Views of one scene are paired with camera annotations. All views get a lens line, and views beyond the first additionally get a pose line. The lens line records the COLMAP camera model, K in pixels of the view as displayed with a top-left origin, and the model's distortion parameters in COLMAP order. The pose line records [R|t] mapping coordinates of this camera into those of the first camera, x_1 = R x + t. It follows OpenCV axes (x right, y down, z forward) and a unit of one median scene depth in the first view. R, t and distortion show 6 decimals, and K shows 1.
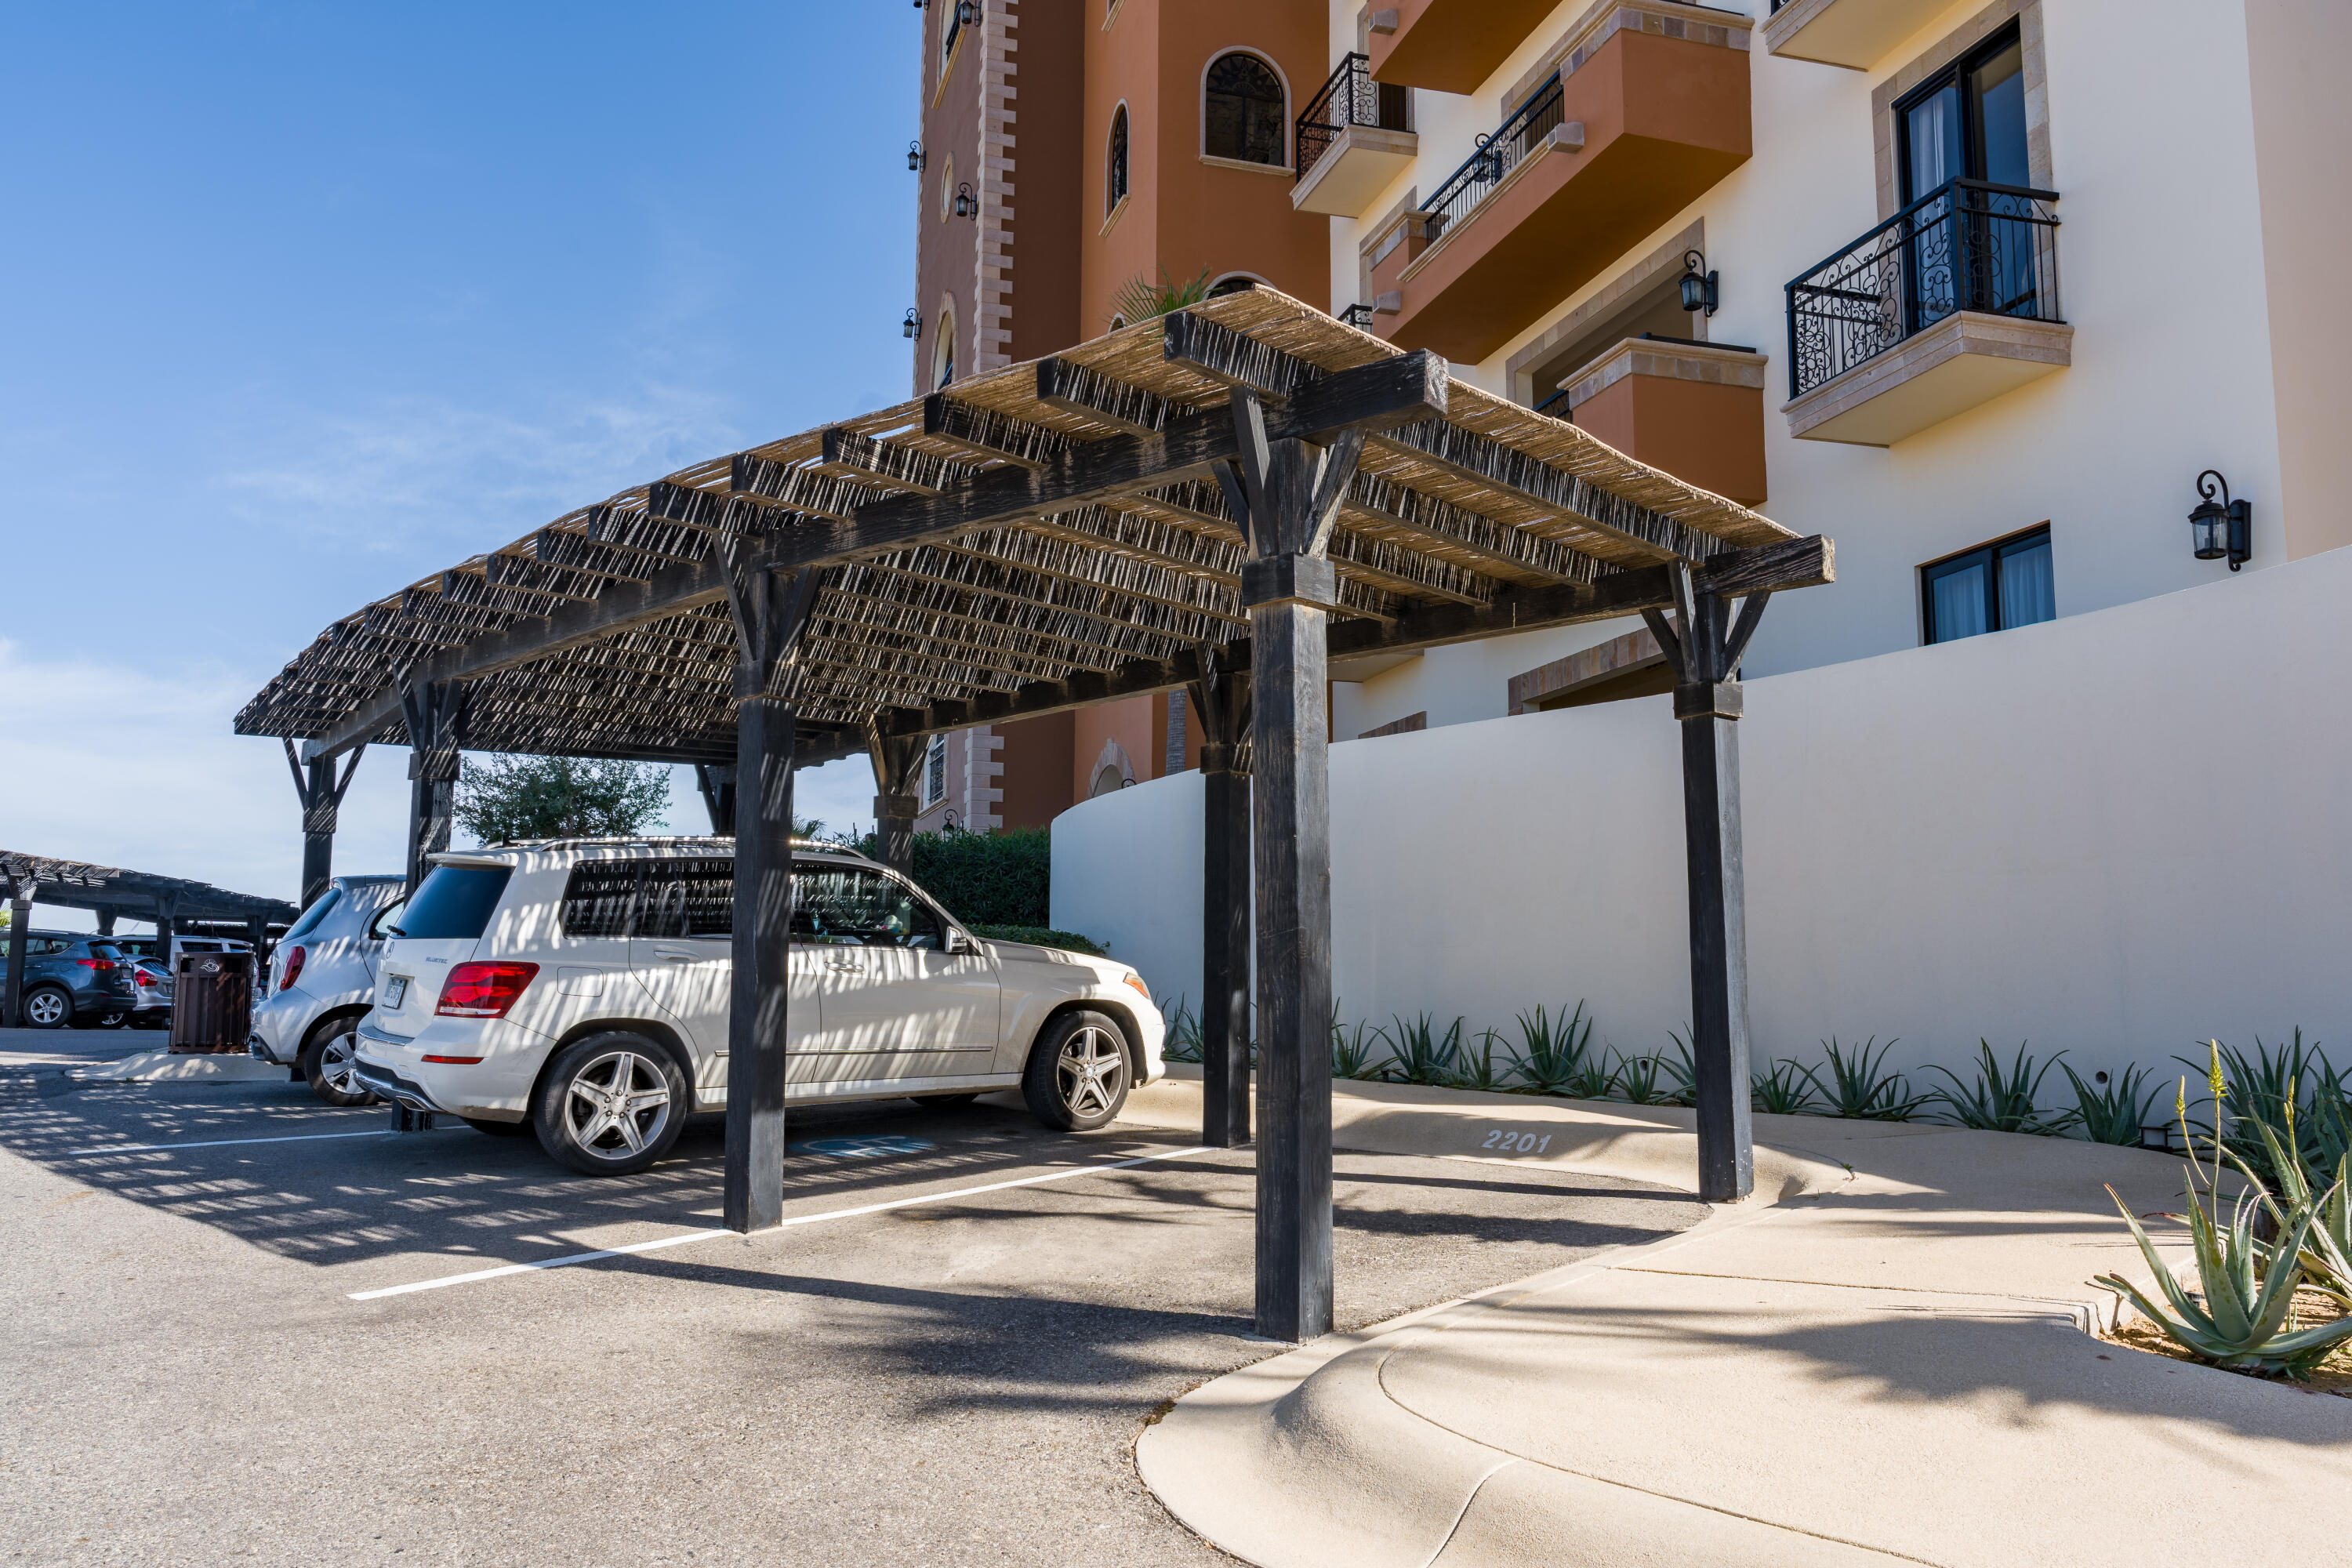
lens RADIAL K [[1873.9, 0, 1176.0], [0, 1873.9, 784.0], [0, 0, 1]] dist [-0.009178, -0.000522]
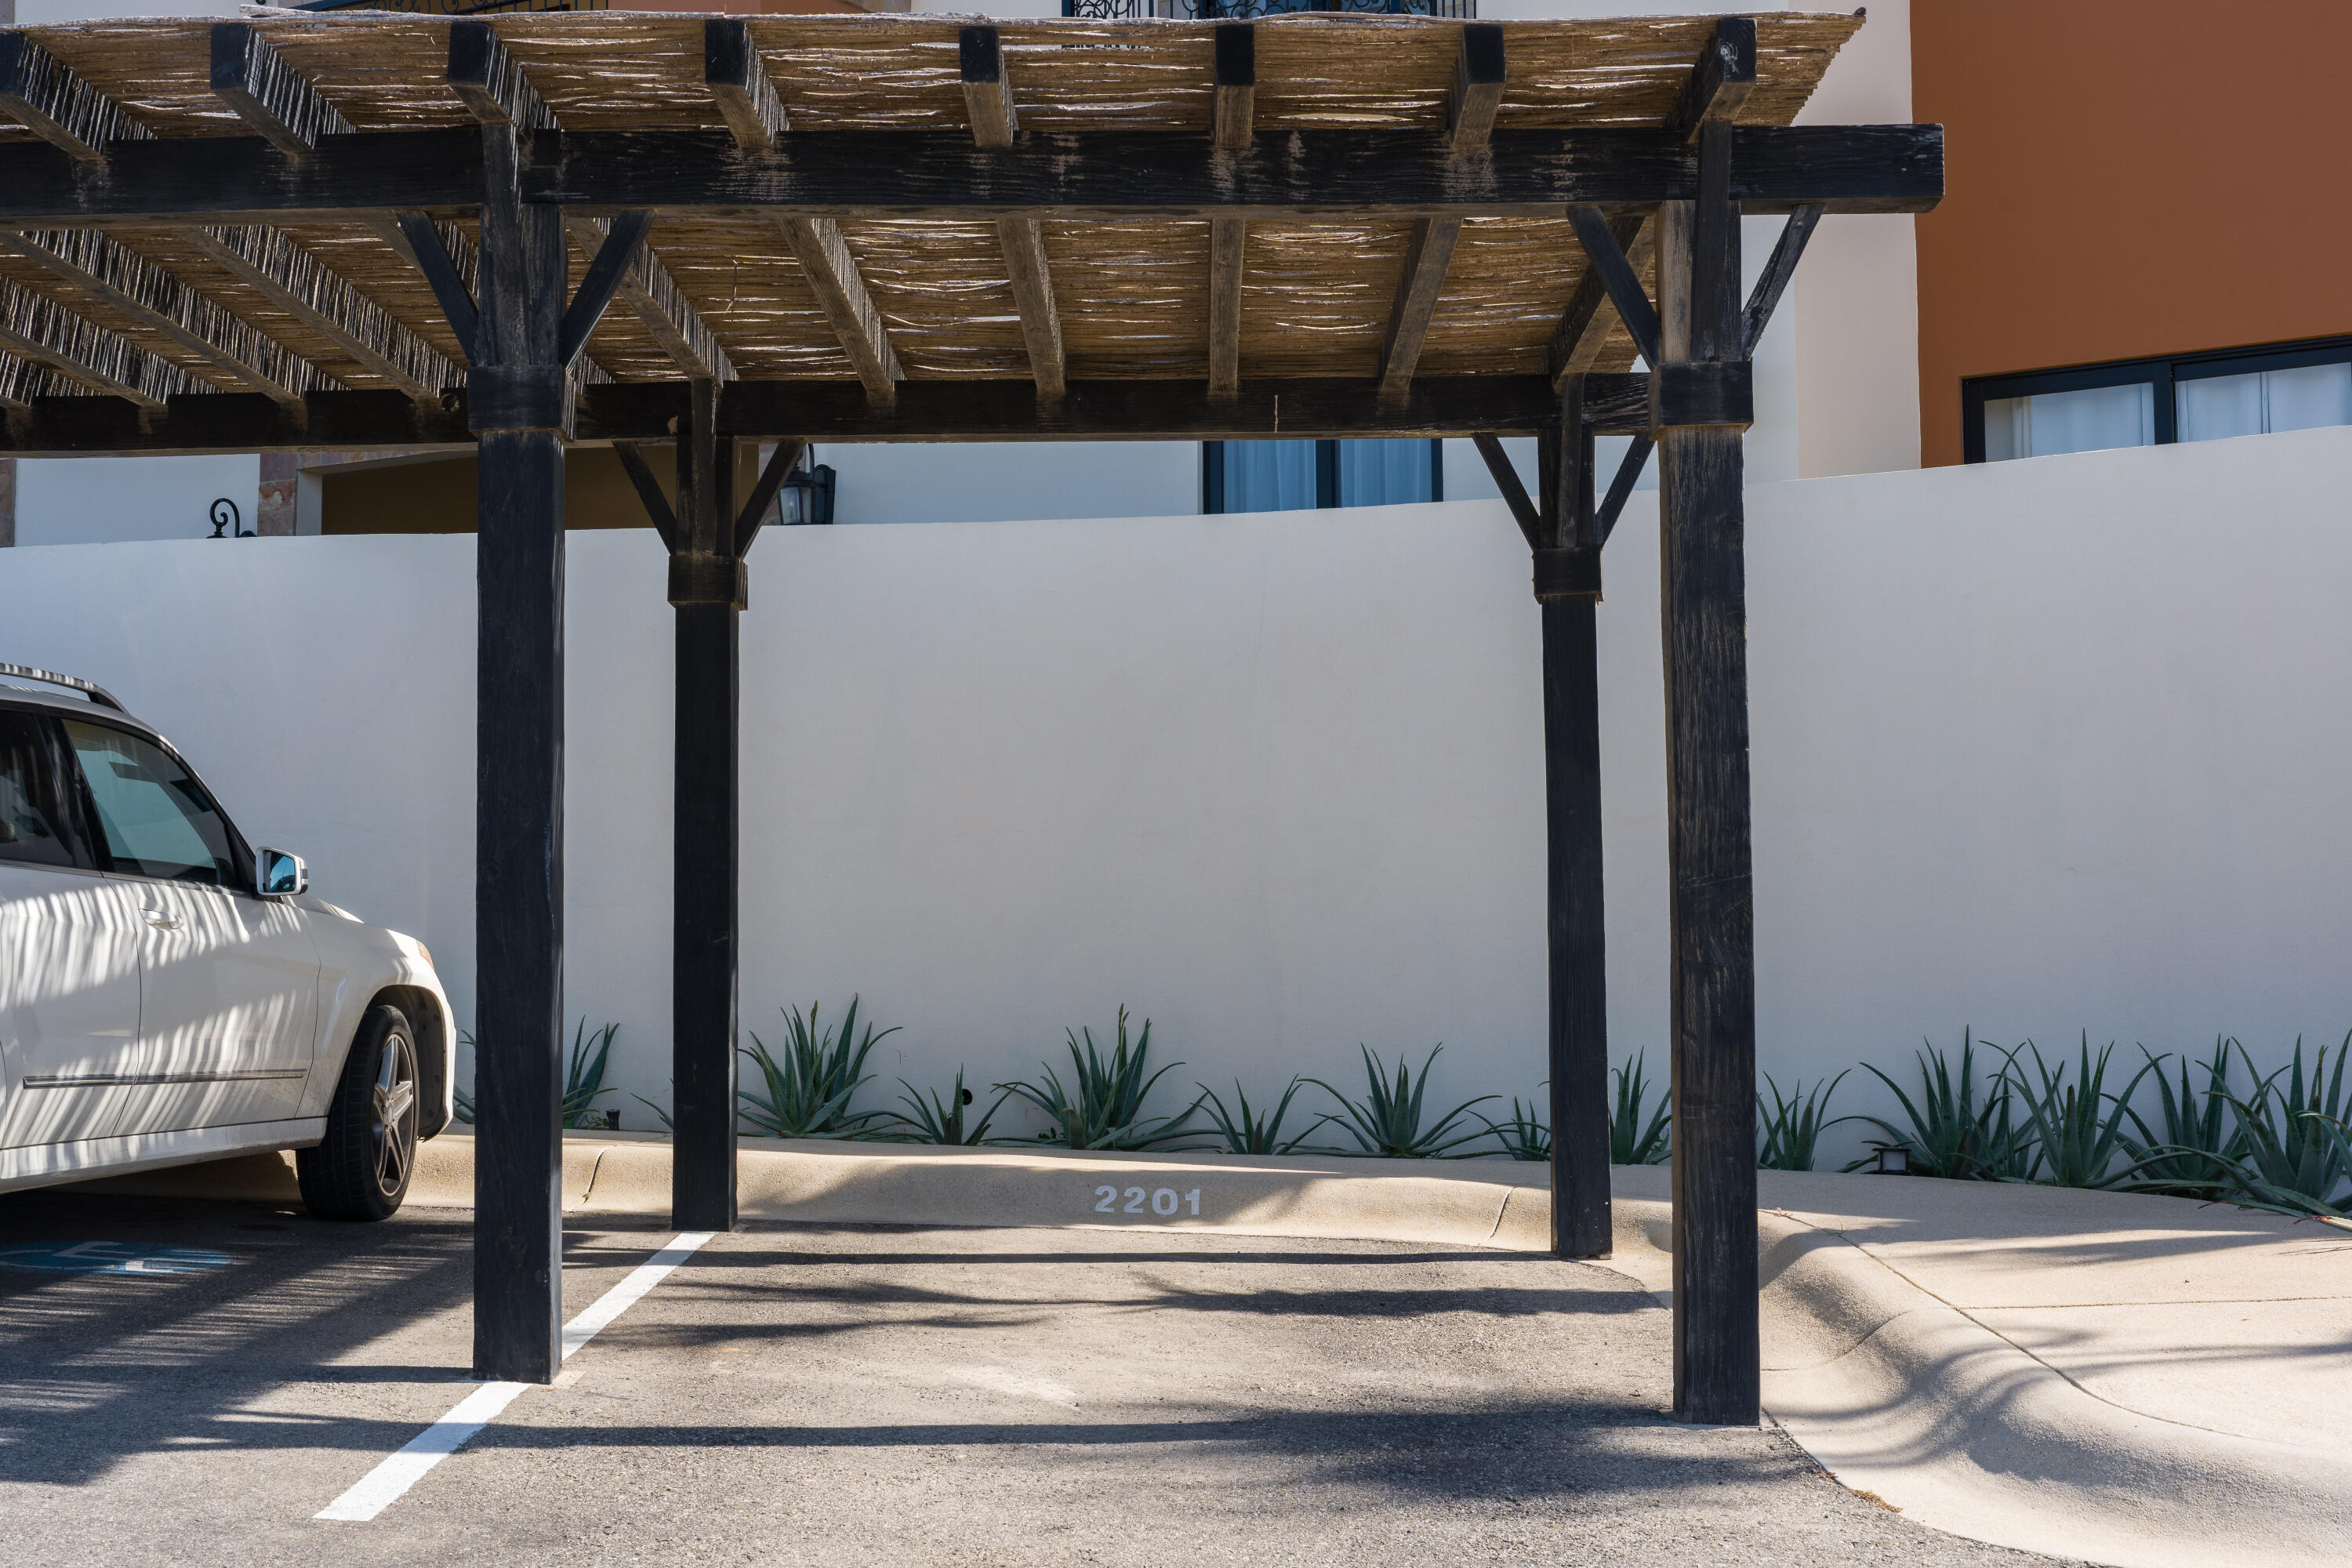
lens RADIAL K [[3519.7, 0, 1176.0], [0, 3519.7, 784.0], [0, 0, 1]] dist [-0.000959, -0.089125]
pose [[0.746861, 0.044877, 0.663464, -0.630452], [-0.075371, 0.997004, 0.017408, 0.021030], [-0.660695, -0.063007, 0.748006, 0.068470]]
